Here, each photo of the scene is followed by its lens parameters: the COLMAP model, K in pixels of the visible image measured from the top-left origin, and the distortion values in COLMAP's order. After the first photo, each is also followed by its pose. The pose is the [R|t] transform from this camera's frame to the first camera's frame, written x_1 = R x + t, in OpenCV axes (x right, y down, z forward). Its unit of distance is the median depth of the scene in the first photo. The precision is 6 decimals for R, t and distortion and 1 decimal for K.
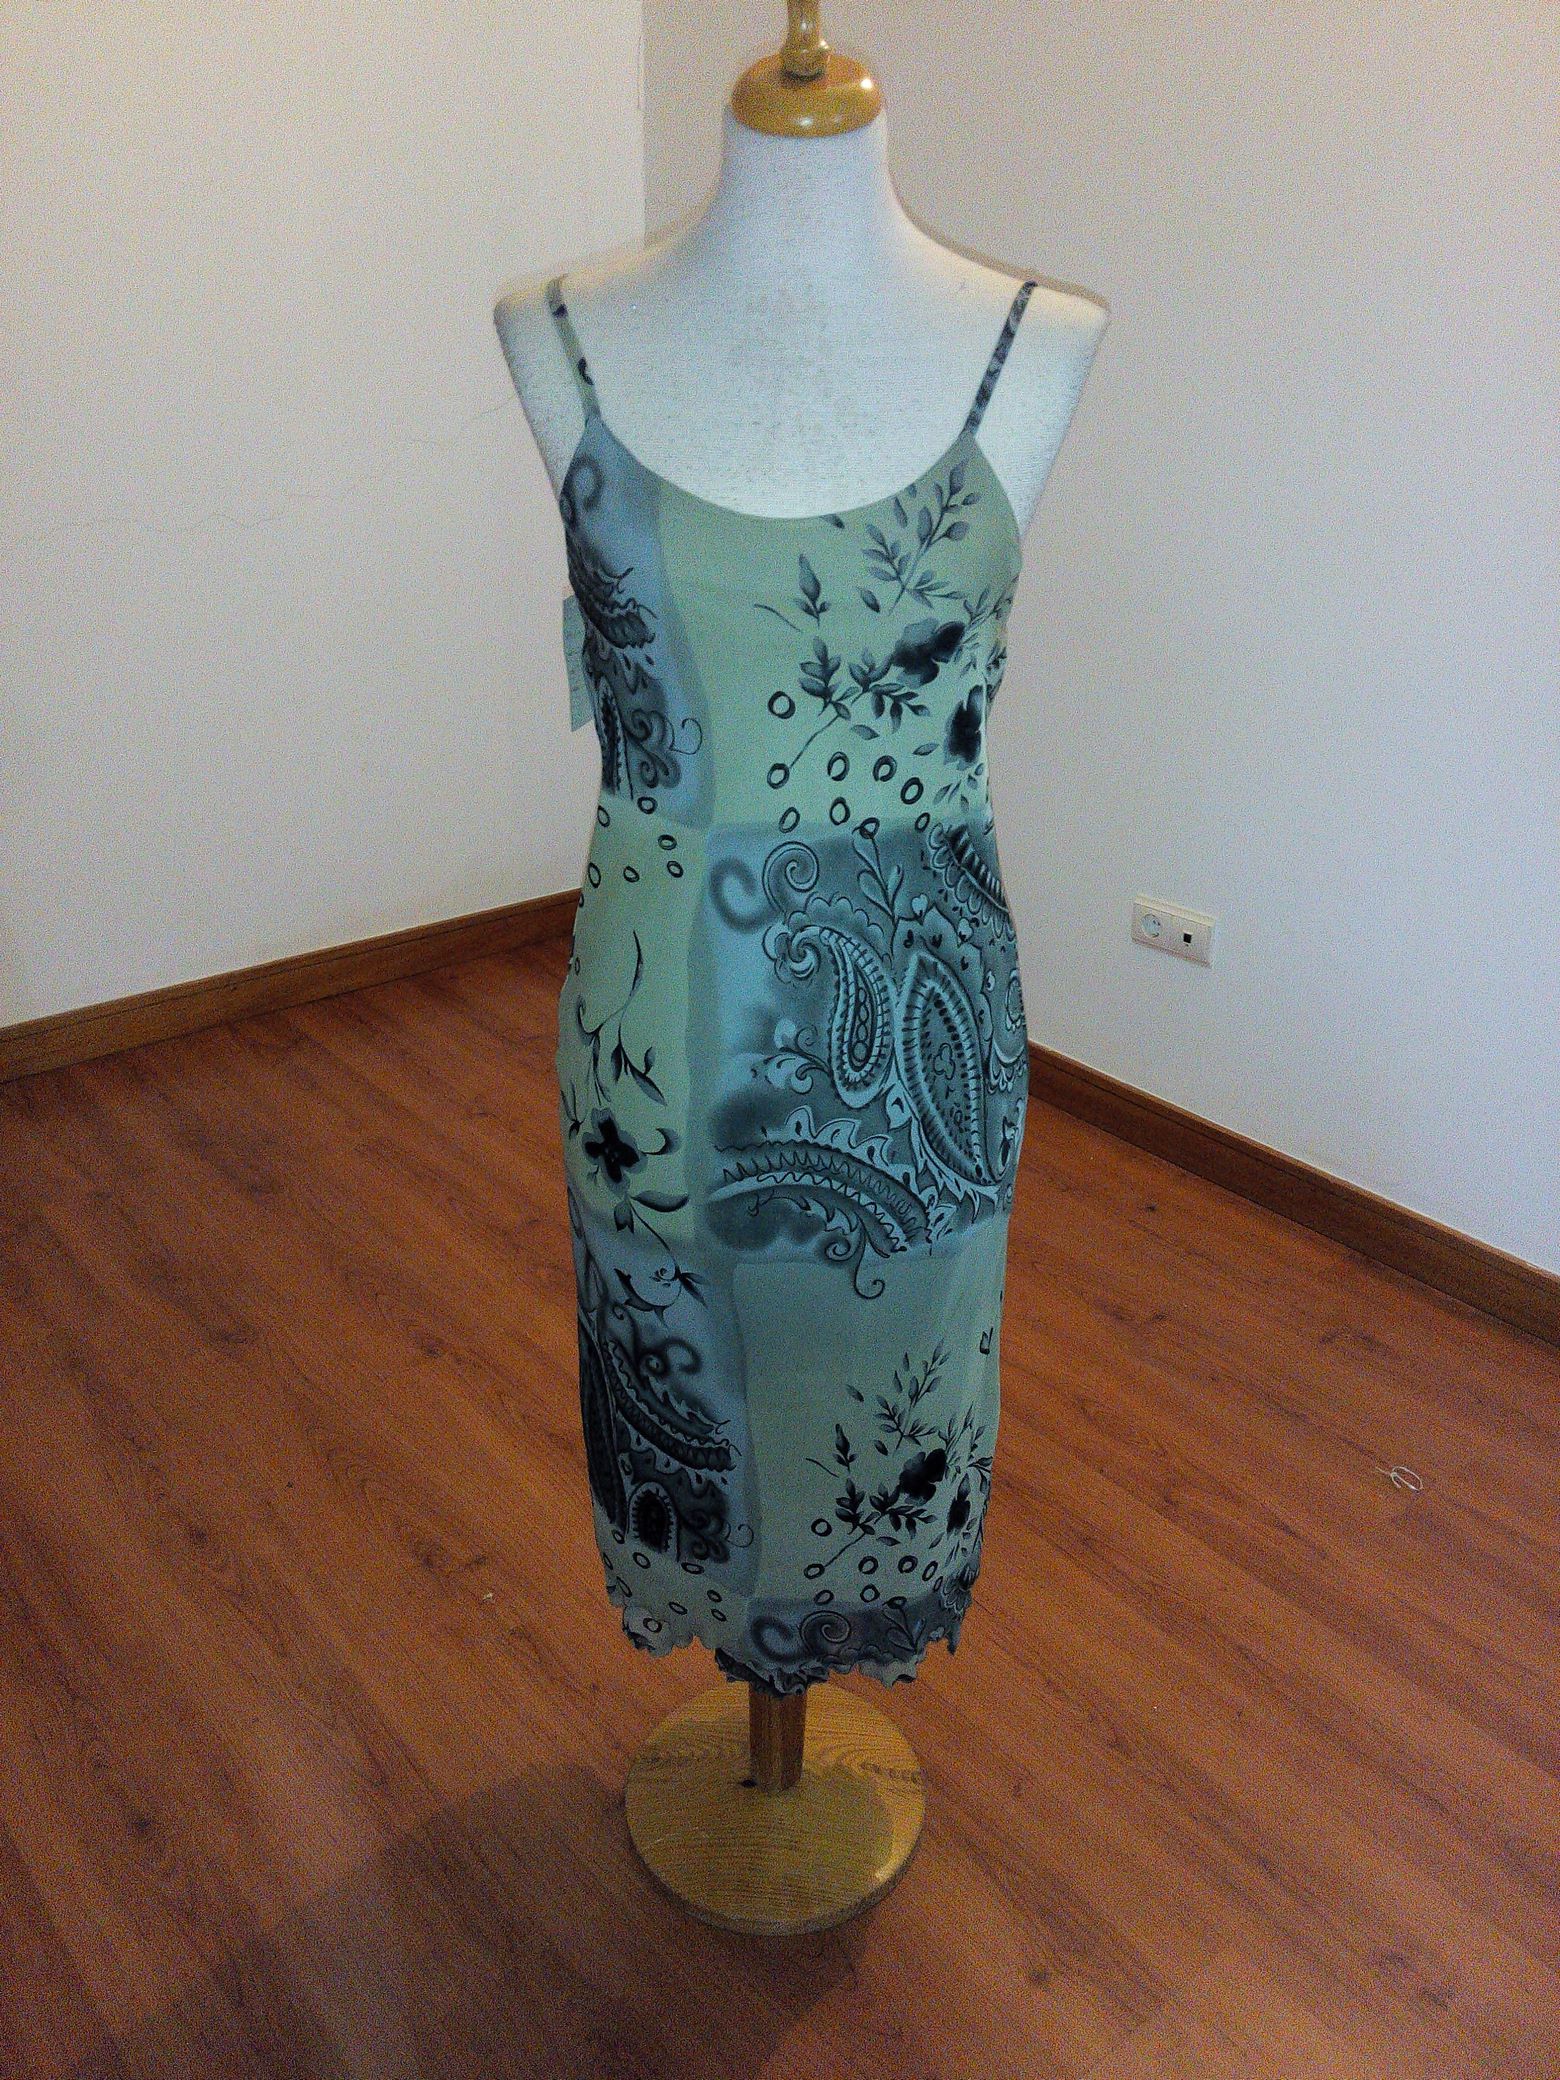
lens RADIAL K [[1727.6, 0, 828.6], [0, 1727.6, 1051.3], [0, 0, 1]] dist [0.140938, -0.225344]
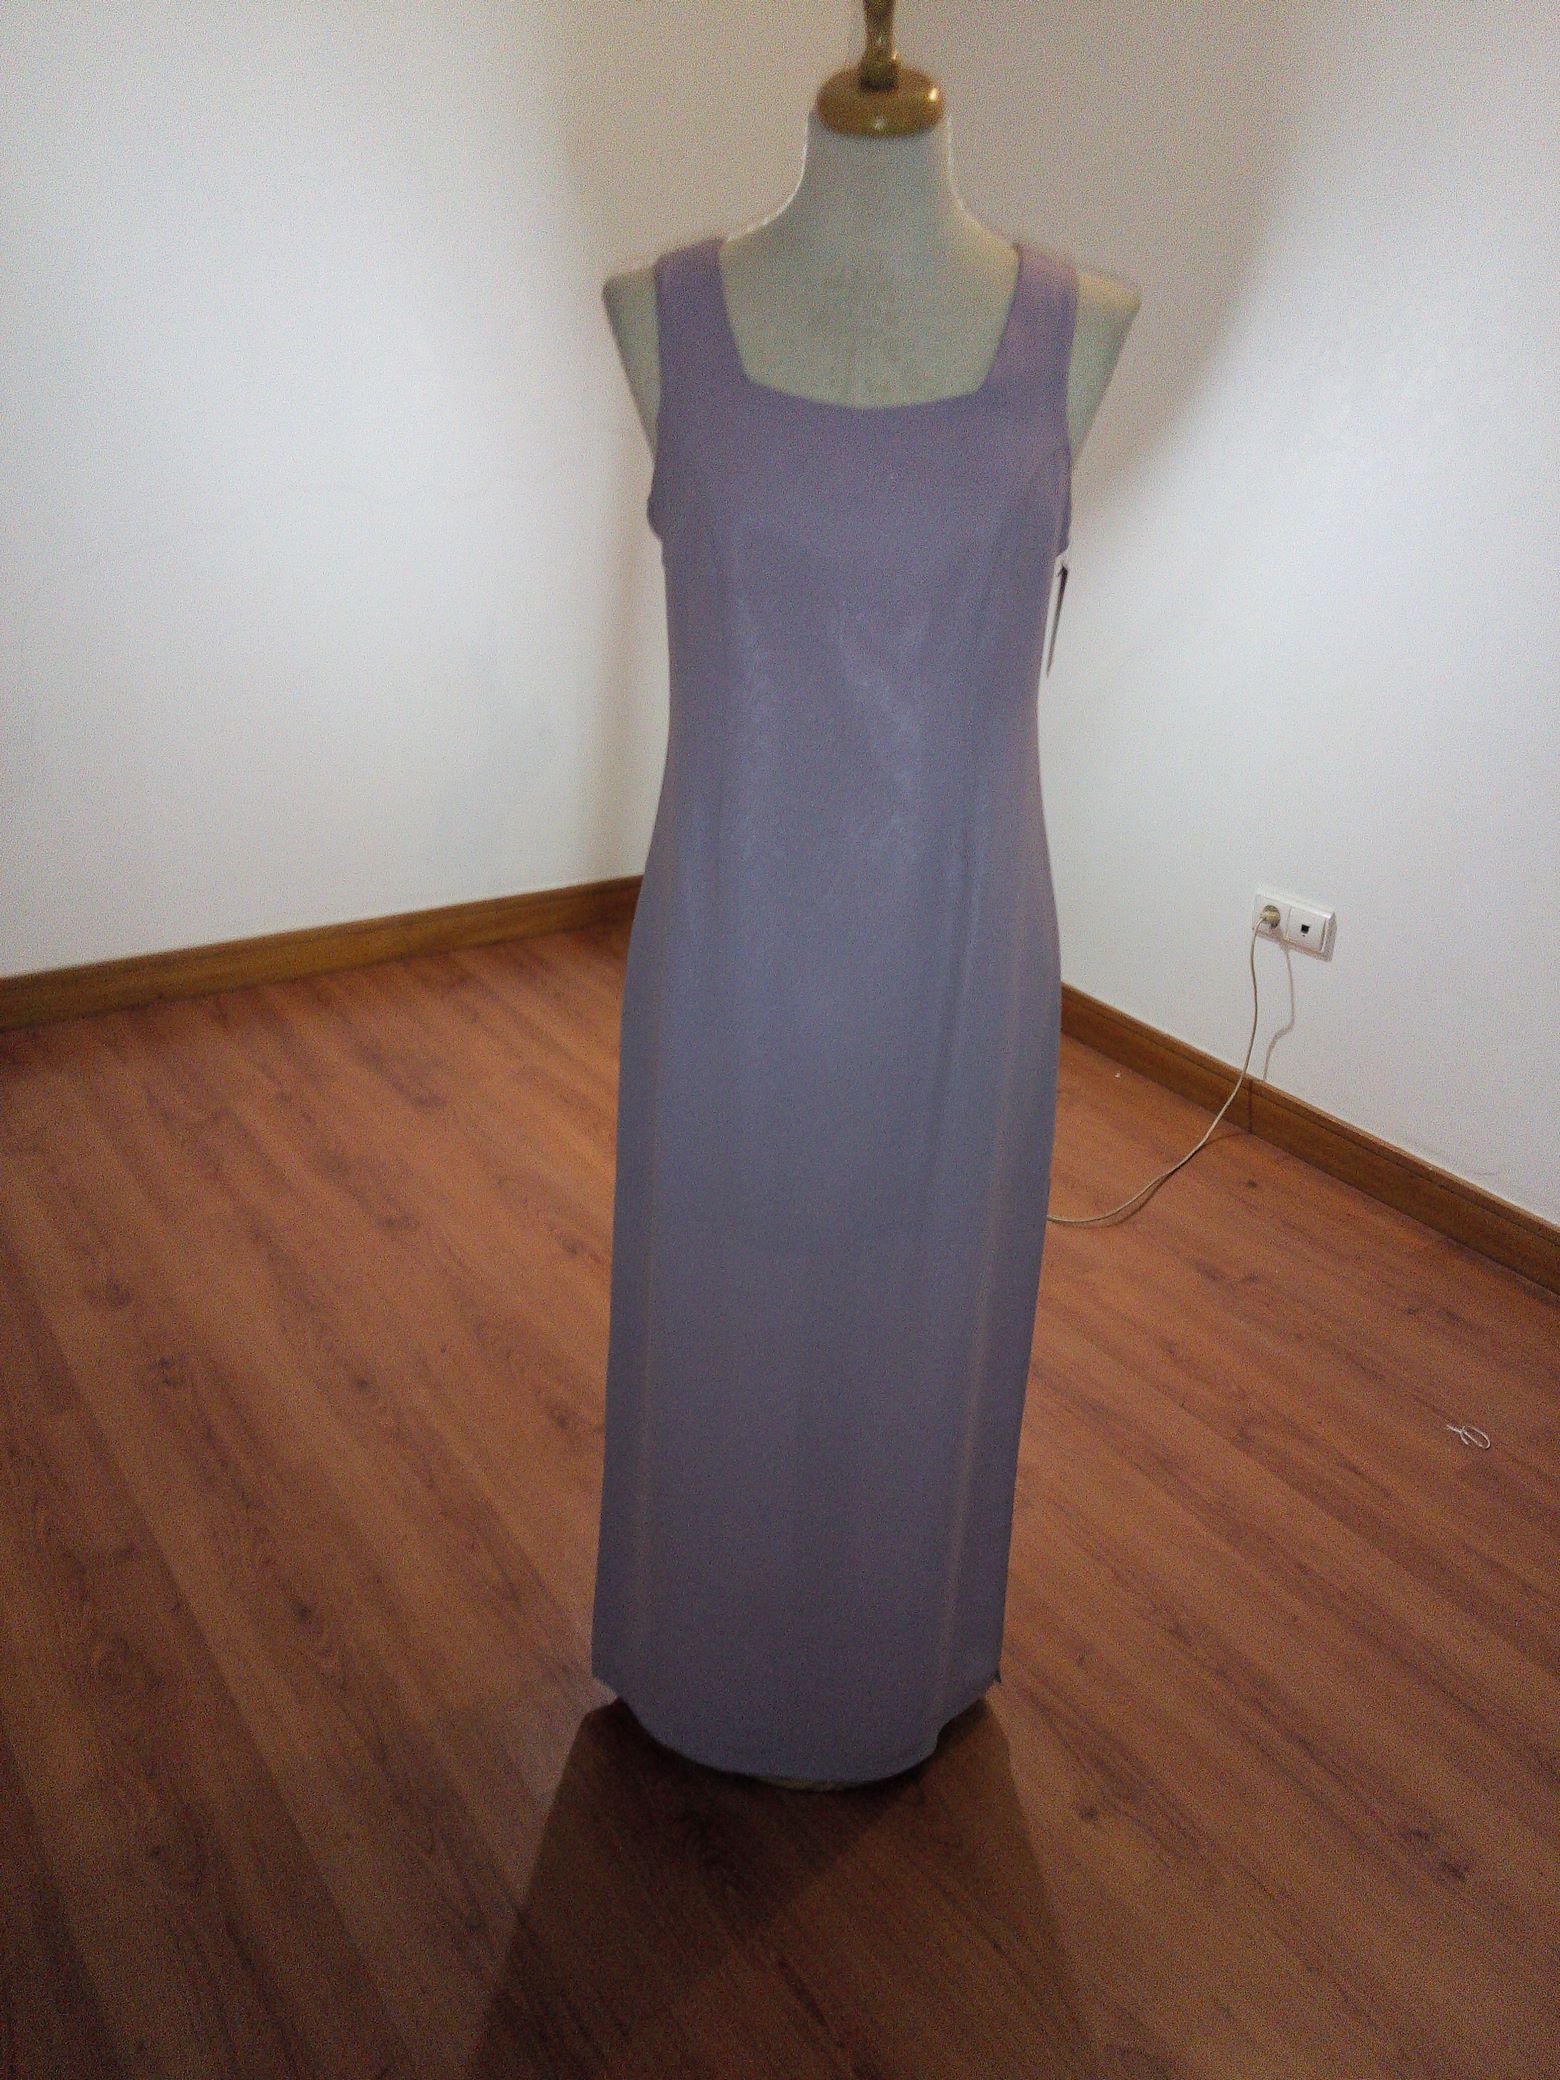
lens RADIAL K [[1727.6, 0, 828.6], [0, 1727.6, 1051.3], [0, 0, 1]] dist [0.140938, -0.225344]
pose [[0.994876, 0.071300, -0.071685, 0.001595], [-0.072291, 0.997319, -0.011325, 0.047219], [0.070685, 0.016449, 0.997363, -0.077572]]
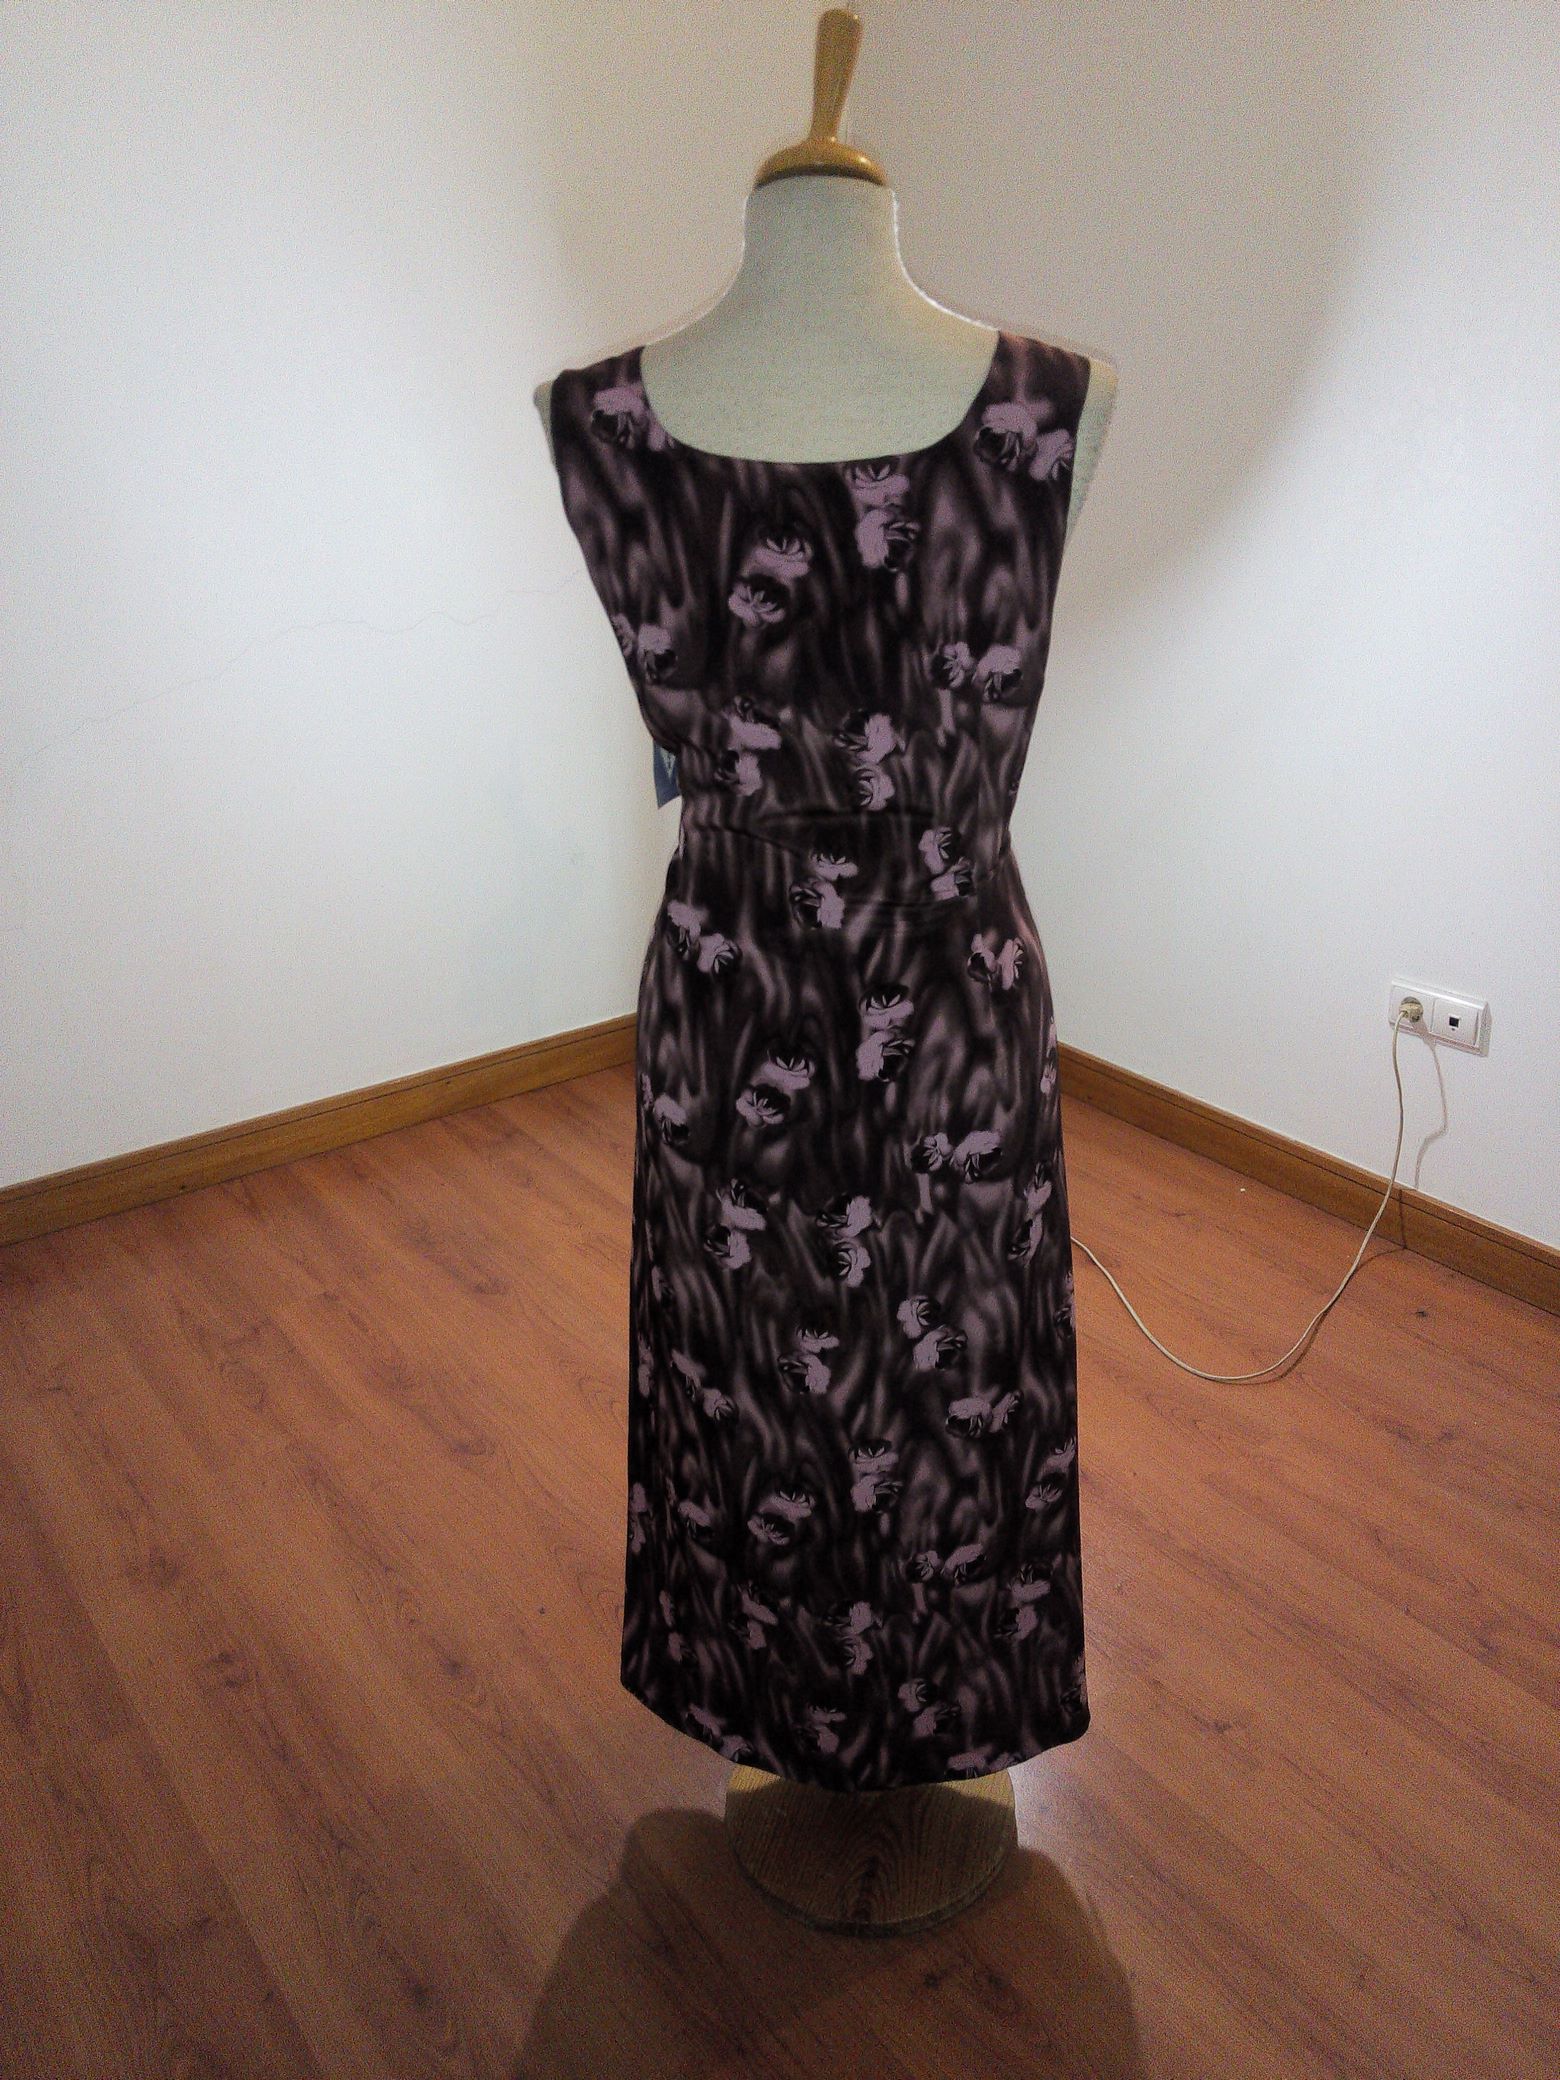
lens RADIAL K [[1727.6, 0, 828.6], [0, 1727.6, 1051.3], [0, 0, 1]] dist [0.140938, -0.225344]
pose [[0.997059, -0.011690, -0.075738, -0.066004], [0.008716, 0.999182, -0.039479, -0.017159], [0.076137, 0.038703, 0.996346, 0.041149]]
